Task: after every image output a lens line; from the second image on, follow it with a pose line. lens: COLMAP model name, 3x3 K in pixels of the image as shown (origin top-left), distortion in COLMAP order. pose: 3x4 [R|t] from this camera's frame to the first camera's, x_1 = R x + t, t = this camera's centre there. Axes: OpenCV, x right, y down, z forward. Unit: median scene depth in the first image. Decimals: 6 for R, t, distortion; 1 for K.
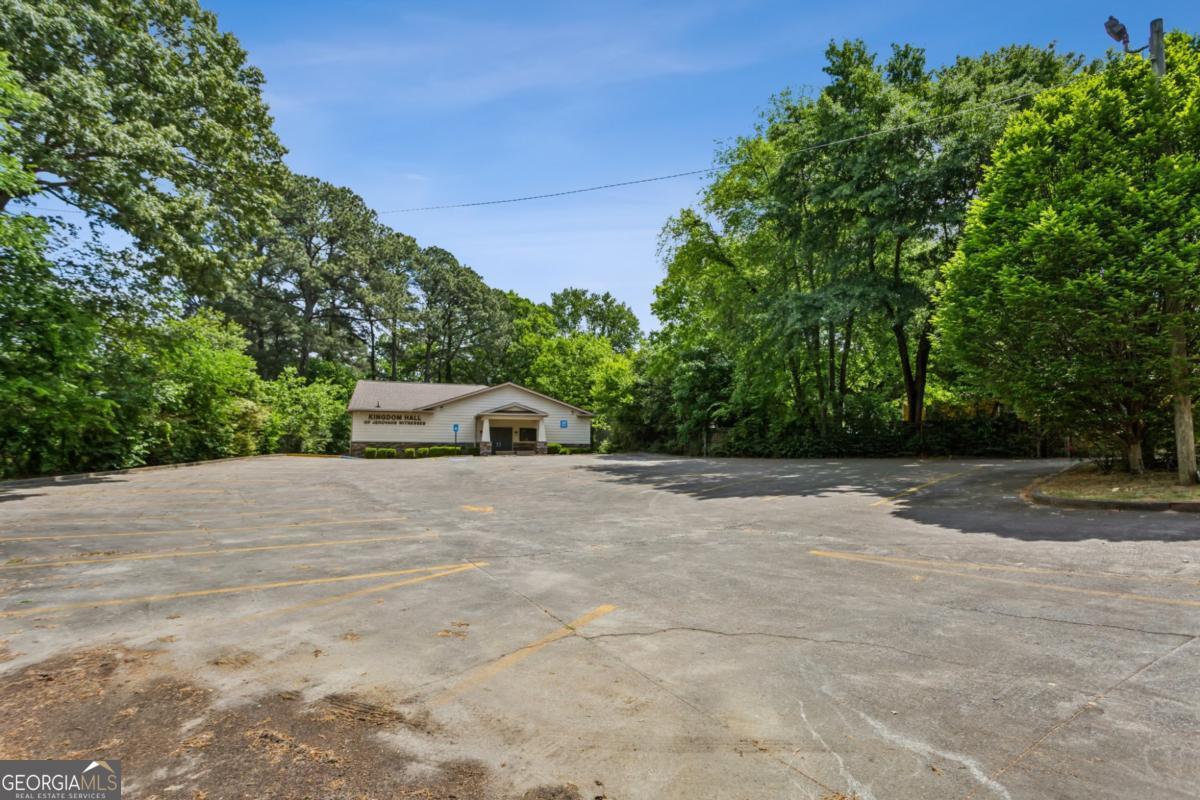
lens RADIAL K [[567.7, 0, 605.1], [0, 567.7, 404.2], [0, 0, 1]] dist [0.000455, 0.000352]
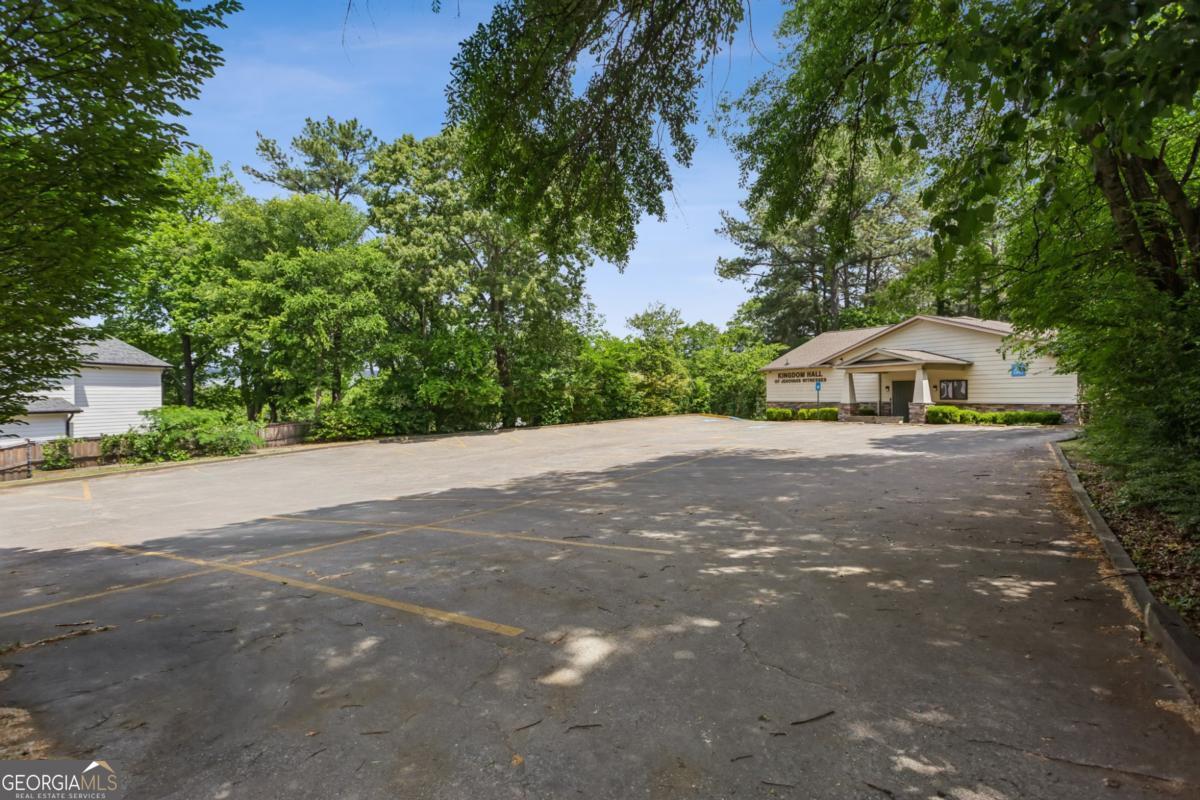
lens RADIAL K [[565.7, 0, 594.9], [0, 565.7, 395.9], [0, 0, 1]] dist [0.000077, 0.001565]
pose [[0.183547, -0.002738, -0.983007, 0.457214], [0.097053, 0.995161, 0.015350, 0.011484], [0.978208, -0.098221, 0.182925, 0.511876]]
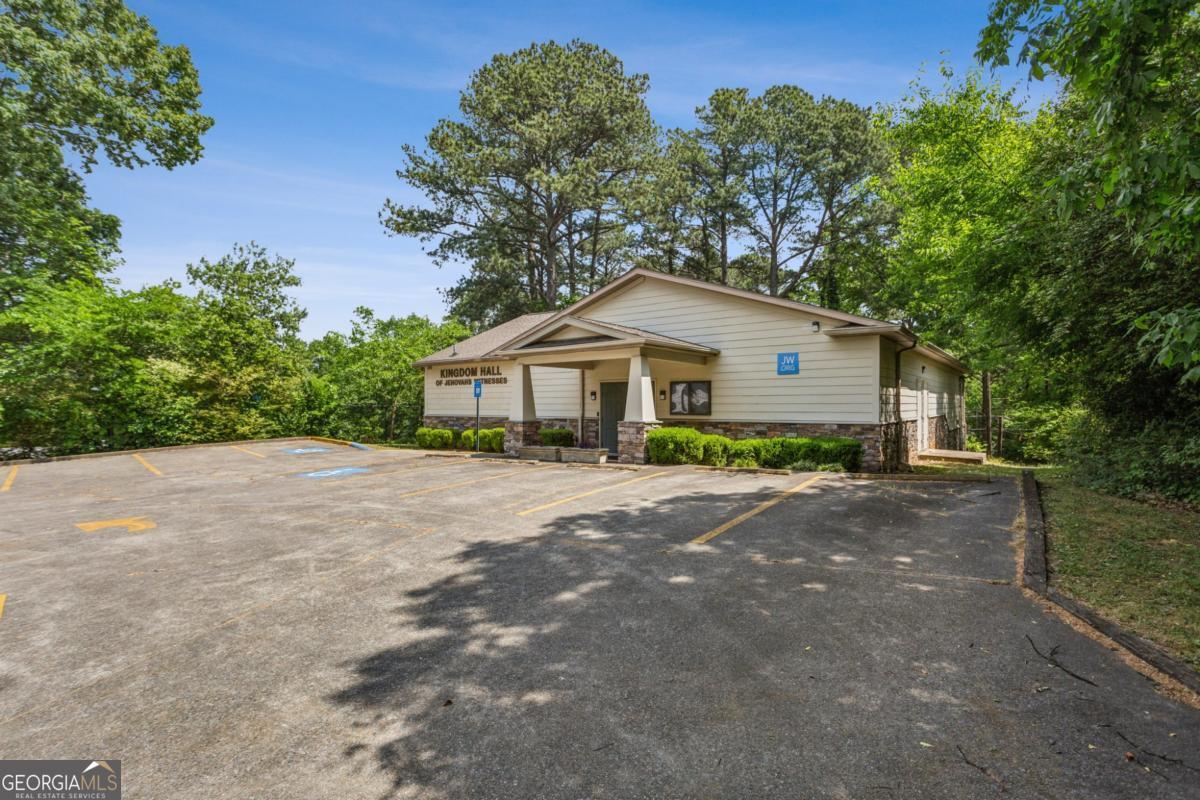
lens RADIAL K [[565.7, 0, 594.9], [0, 565.7, 395.9], [0, 0, 1]] dist [0.000077, 0.001565]
pose [[0.567495, -0.016106, -0.823219, 0.149099], [0.074563, 0.996706, 0.031900, 0.037916], [0.819994, -0.079484, 0.566827, 0.786201]]
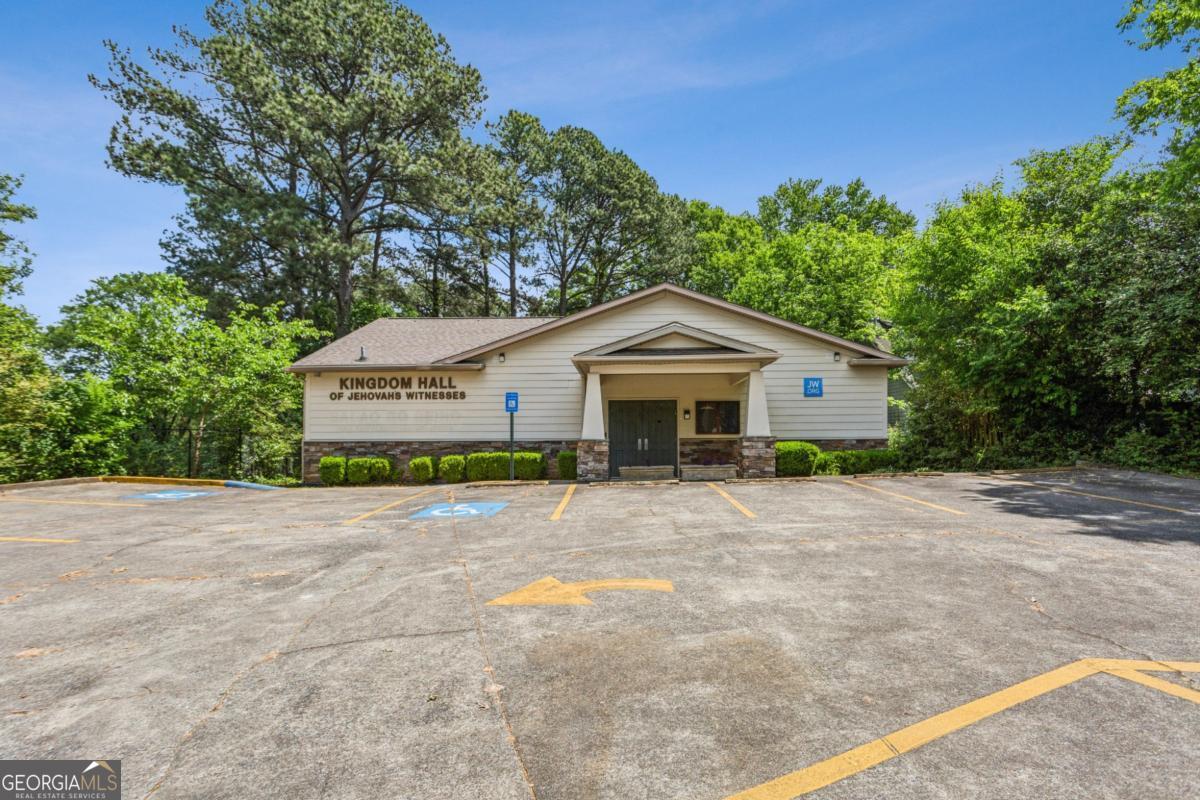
lens RADIAL K [[588.2, 0, 603.2], [0, 588.2, 415.3], [0, 0, 1]] dist [0.002996, 0.000906]
pose [[0.939630, -0.022802, -0.341433, -0.077280], [0.037727, 0.998598, 0.037137, 0.036837], [0.340107, -0.047776, 0.939172, 0.639461]]
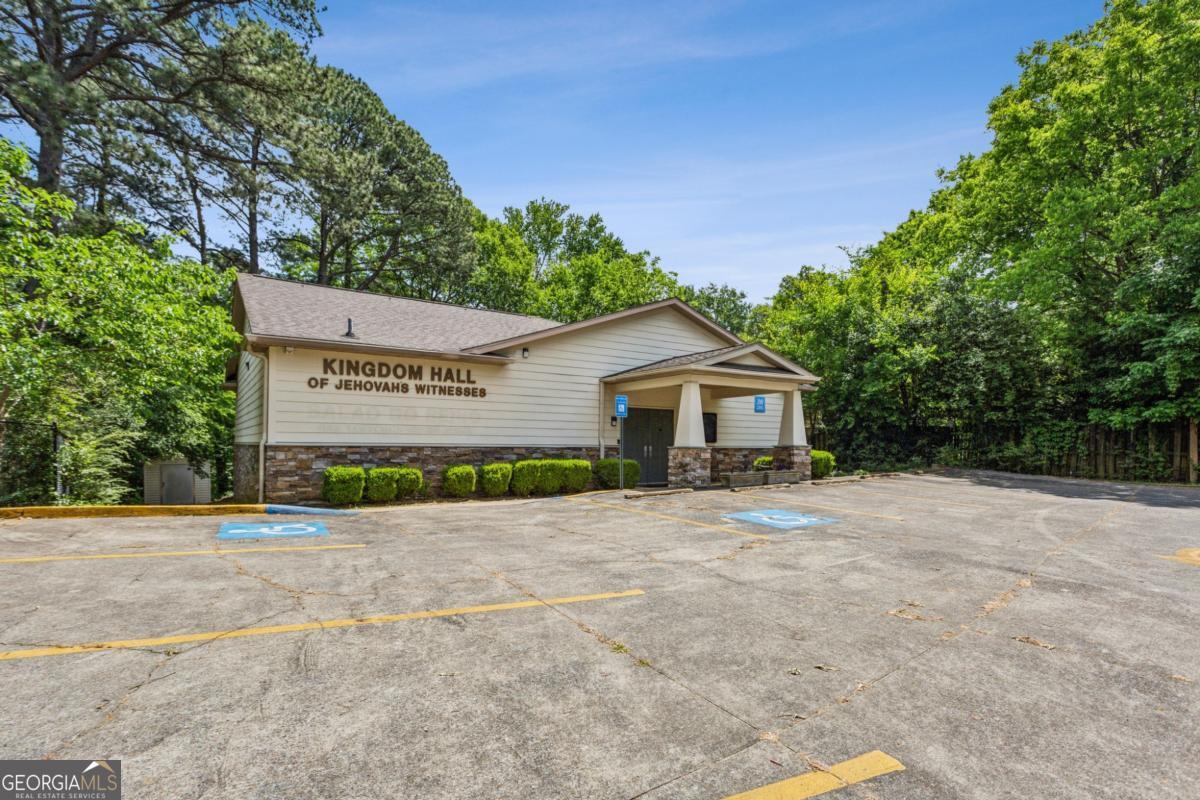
lens RADIAL K [[589.4, 0, 603.1], [0, 589.4, 436.5], [0, 0, 1]] dist [0.012526, 0.000529]
pose [[0.962411, 0.006186, 0.271525, -0.350777], [-0.025449, 0.997396, 0.067479, 0.034862], [-0.270401, -0.071852, 0.960063, 0.636237]]
